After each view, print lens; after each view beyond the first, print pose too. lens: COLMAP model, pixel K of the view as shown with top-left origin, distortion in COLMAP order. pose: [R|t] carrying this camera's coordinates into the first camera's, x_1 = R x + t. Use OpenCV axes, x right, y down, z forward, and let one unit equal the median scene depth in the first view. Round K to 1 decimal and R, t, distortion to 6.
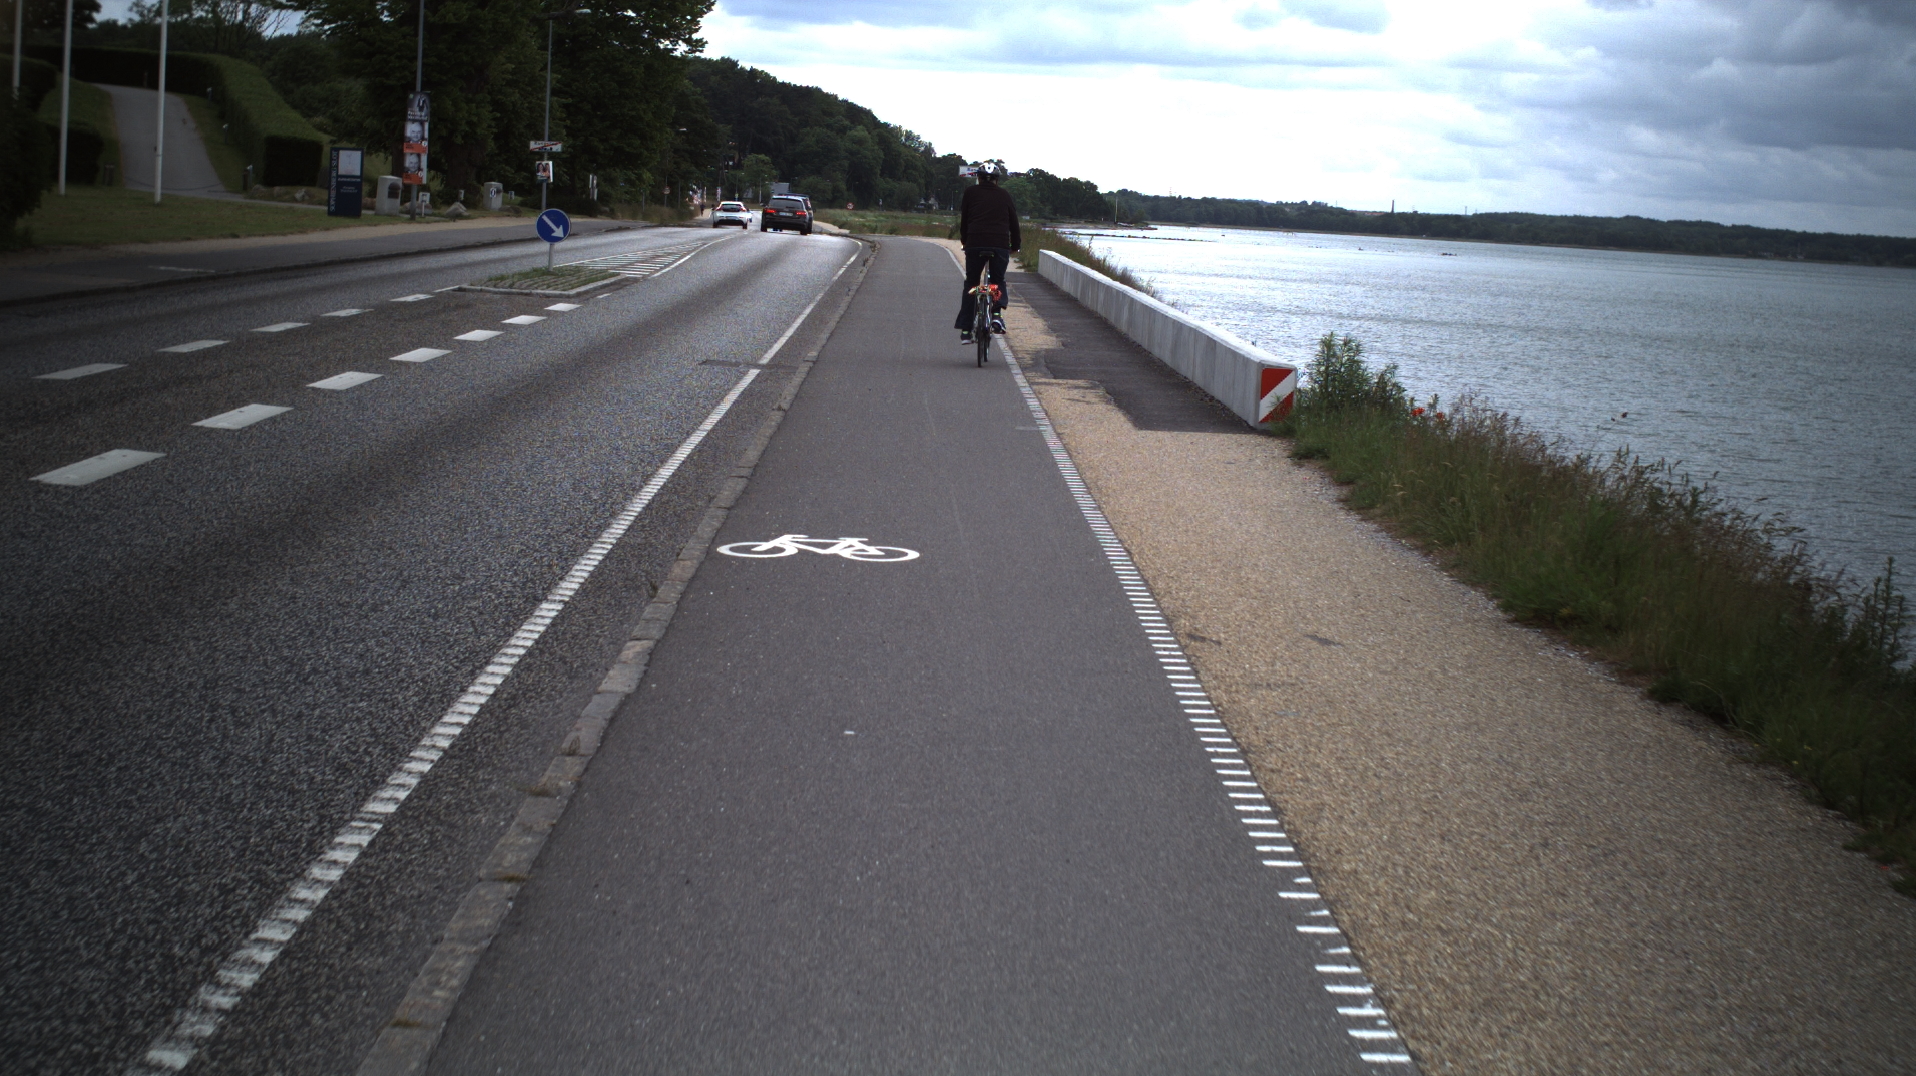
lens RADIAL K [[777.3, 0, 950.8], [0, 777.3, 545.1], [0, 0, 1]] dist [-0.013708, 0.000137]
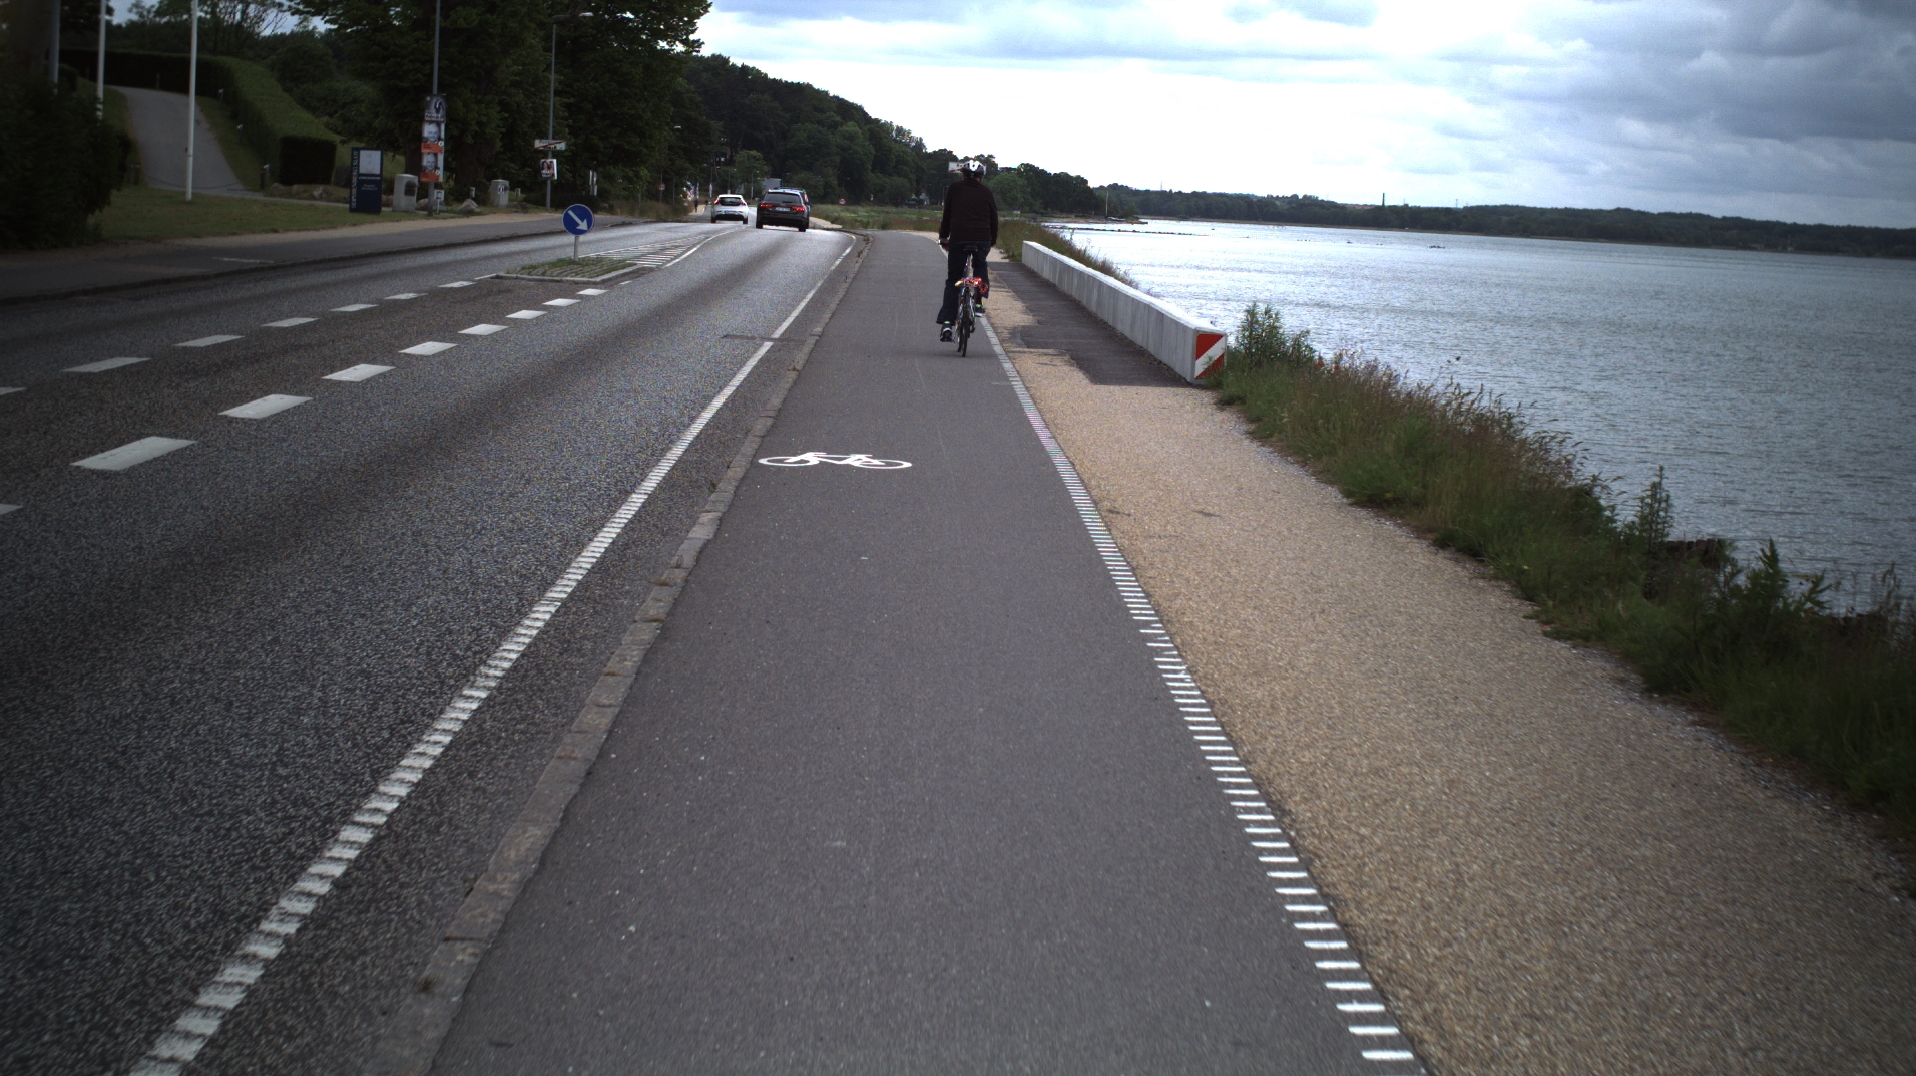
lens RADIAL K [[777.1, 0, 945.8], [0, 777.1, 542.9], [0, 0, 1]] dist [-0.013845, 0.000221]
pose [[0.999982, -0.005549, 0.002473, 0.001470], [0.005542, 0.999980, 0.002992, 0.015941], [-0.002490, -0.002978, 0.999992, -0.035328]]
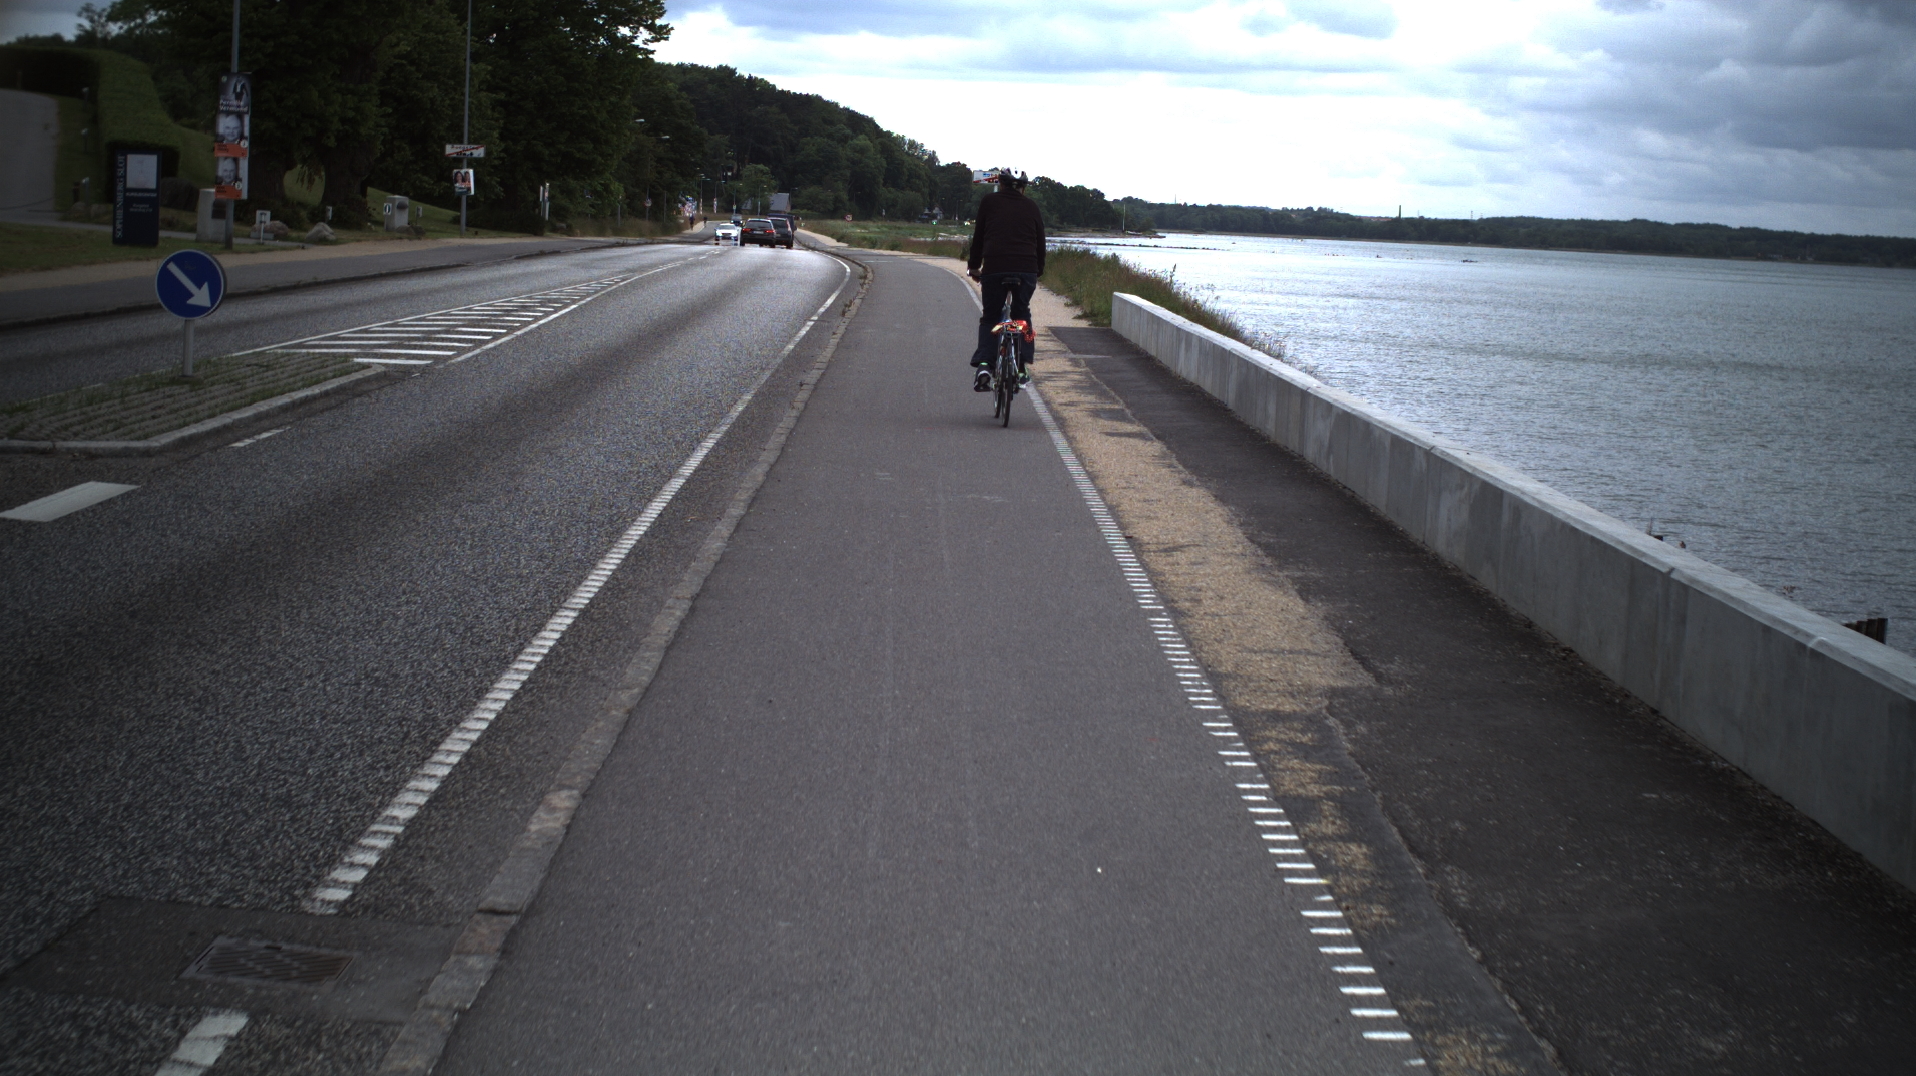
lens RADIAL K [[777.1, 0, 945.8], [0, 777.1, 542.9], [0, 0, 1]] dist [-0.013845, 0.000221]
pose [[0.999921, -0.003186, -0.012192, -0.008705], [0.003039, 0.999923, -0.012040, -0.081685], [0.012229, 0.012002, 0.999853, 0.176114]]
